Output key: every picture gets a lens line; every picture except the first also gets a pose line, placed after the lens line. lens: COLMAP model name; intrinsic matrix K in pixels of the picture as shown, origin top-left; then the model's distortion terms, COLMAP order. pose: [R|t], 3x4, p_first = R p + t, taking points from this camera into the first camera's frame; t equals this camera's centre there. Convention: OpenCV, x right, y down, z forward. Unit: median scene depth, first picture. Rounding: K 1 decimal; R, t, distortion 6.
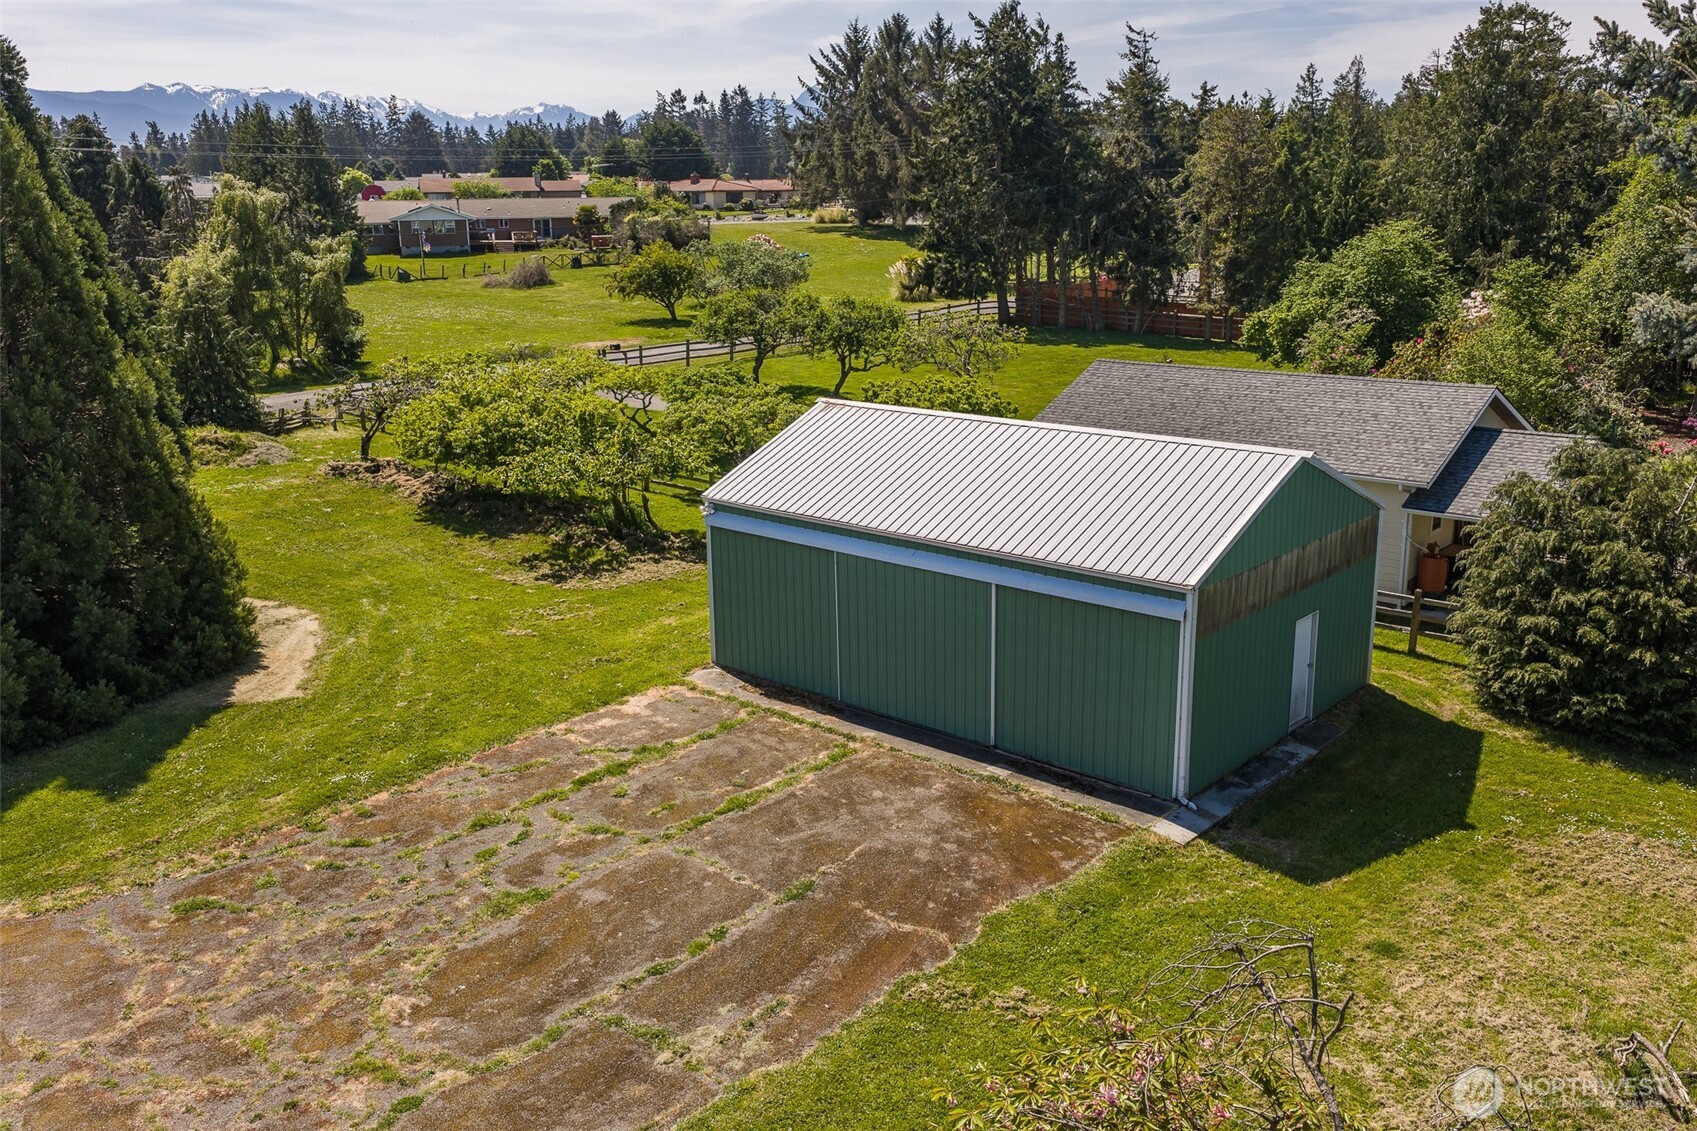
lens RADIAL K [[1389.2, 0, 851.5], [0, 1389.2, 564.3], [0, 0, 1]] dist [0.000338, -0.003767]
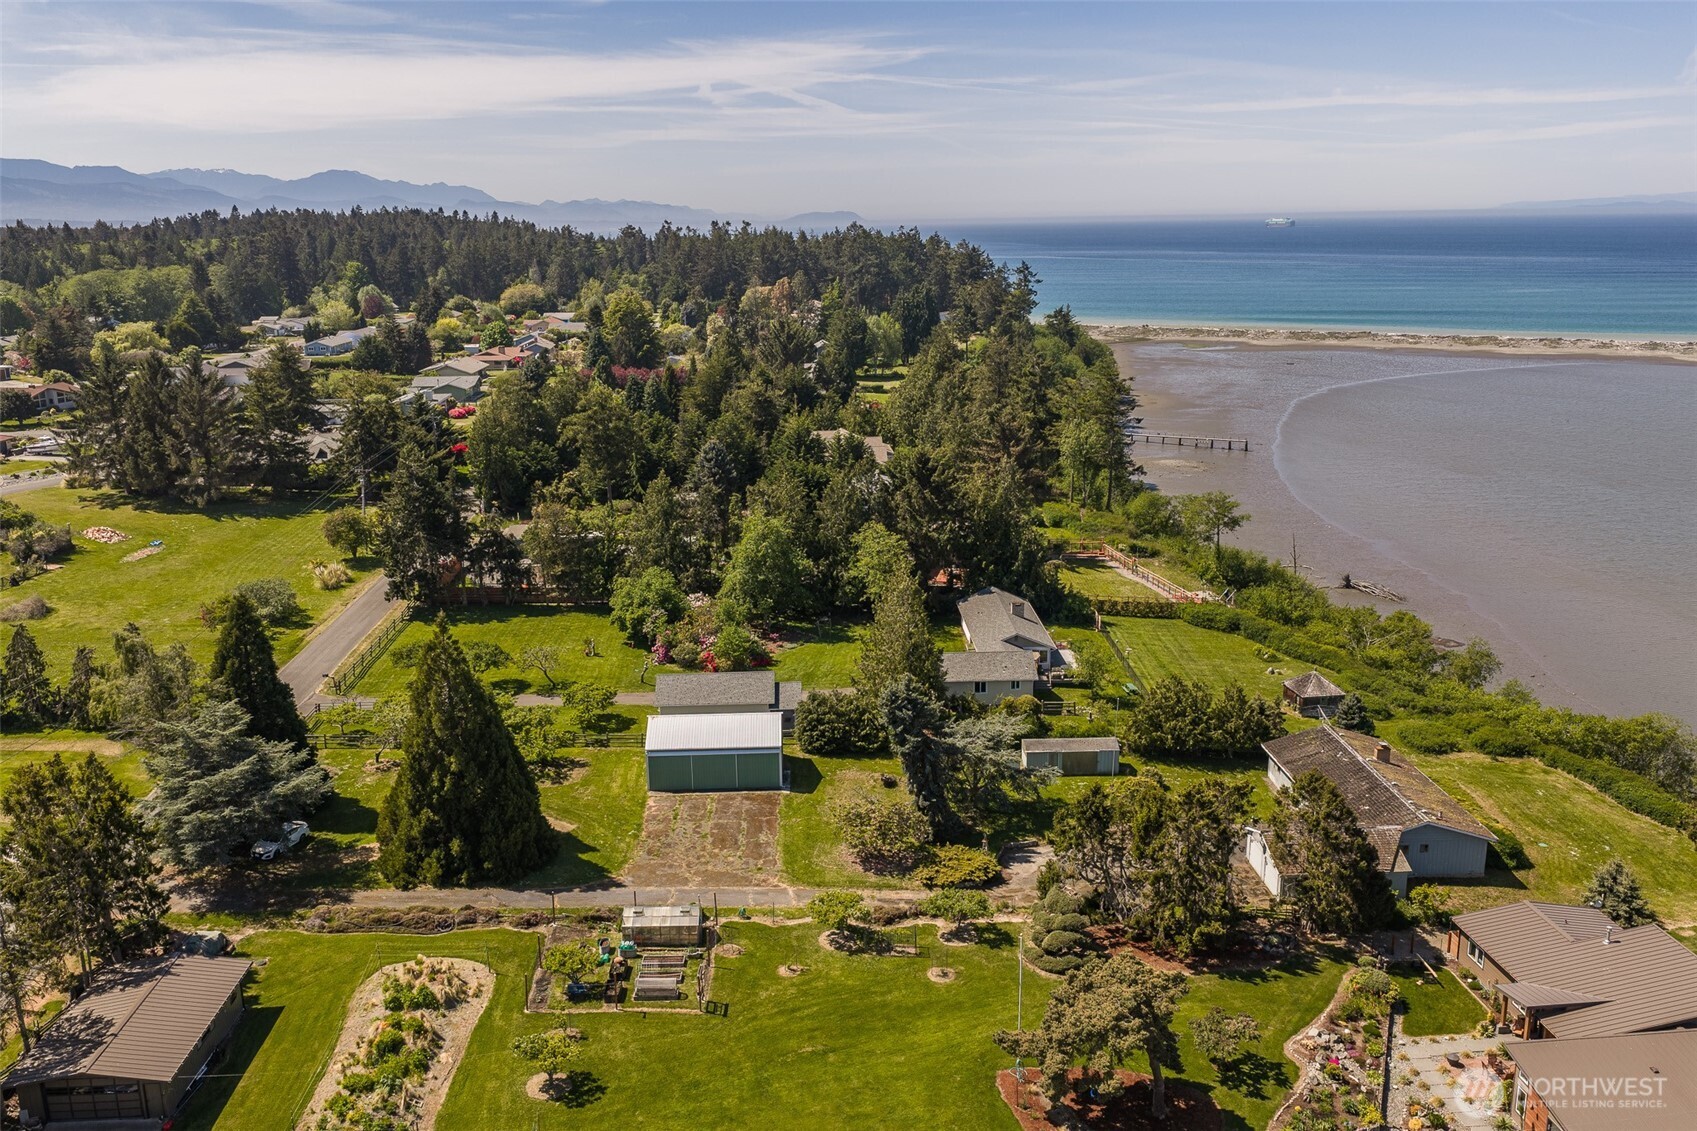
lens RADIAL K [[1389.2, 0, 849.4], [0, 1389.2, 565.8], [0, 0, 1]] dist [0.000338, -0.003767]
pose [[0.726793, -0.158892, 0.668225, -2.579542], [0.170380, 0.984174, 0.048706, -0.754198], [-0.665389, 0.078453, 0.742363, -2.729131]]
